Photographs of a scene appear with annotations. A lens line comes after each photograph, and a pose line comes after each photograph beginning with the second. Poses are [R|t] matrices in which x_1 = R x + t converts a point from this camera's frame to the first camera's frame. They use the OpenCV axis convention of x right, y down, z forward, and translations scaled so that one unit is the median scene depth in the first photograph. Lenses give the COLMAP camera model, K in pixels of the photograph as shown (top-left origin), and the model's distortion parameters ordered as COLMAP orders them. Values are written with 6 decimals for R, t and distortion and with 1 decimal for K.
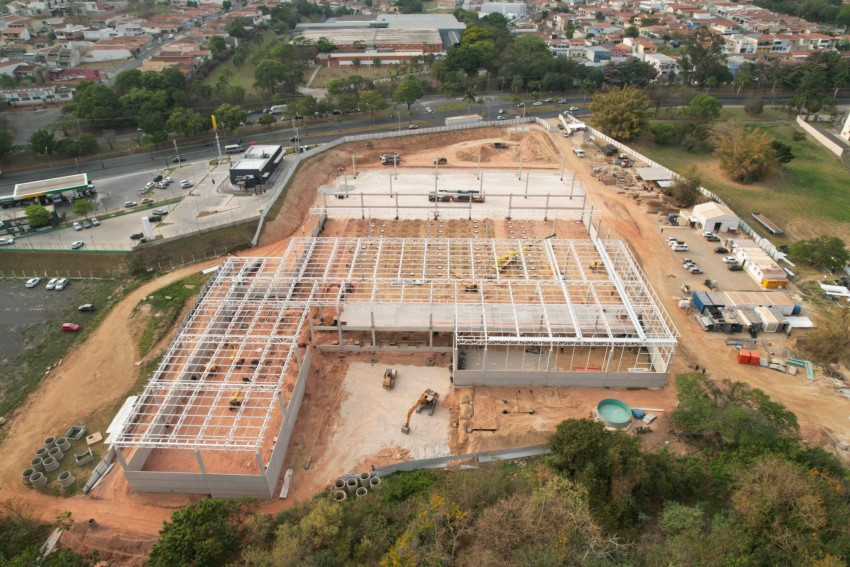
lens RADIAL K [[543.5, 0, 428.6], [0, 543.5, 287.4], [0, 0, 1]] dist [-0.085156, 0.078025]
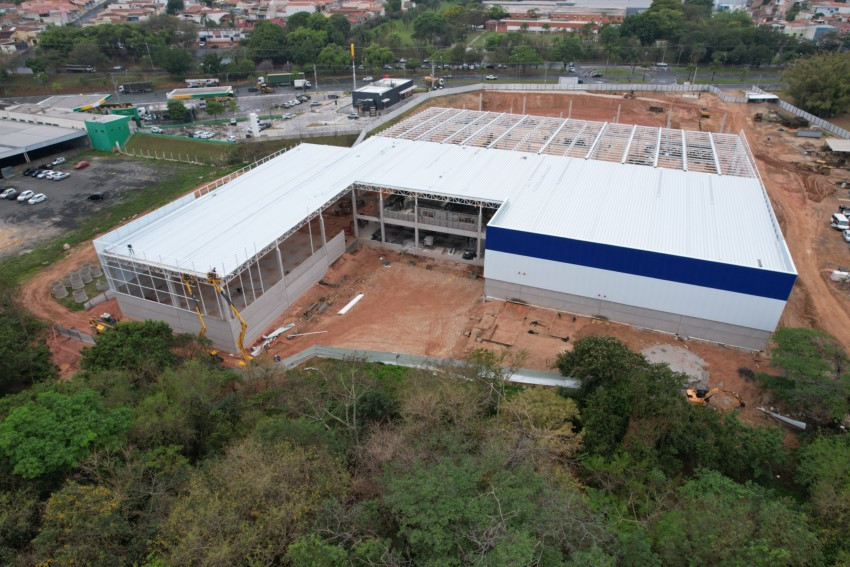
lens RADIAL K [[543.5, 0, 428.6], [0, 543.5, 287.4], [0, 0, 1]] dist [-0.085156, 0.078025]
pose [[0.937170, 0.177790, -0.300173, 0.116714], [-0.184393, 0.982832, 0.006432, 0.097505], [0.296163, 0.049322, 0.953863, 0.098862]]
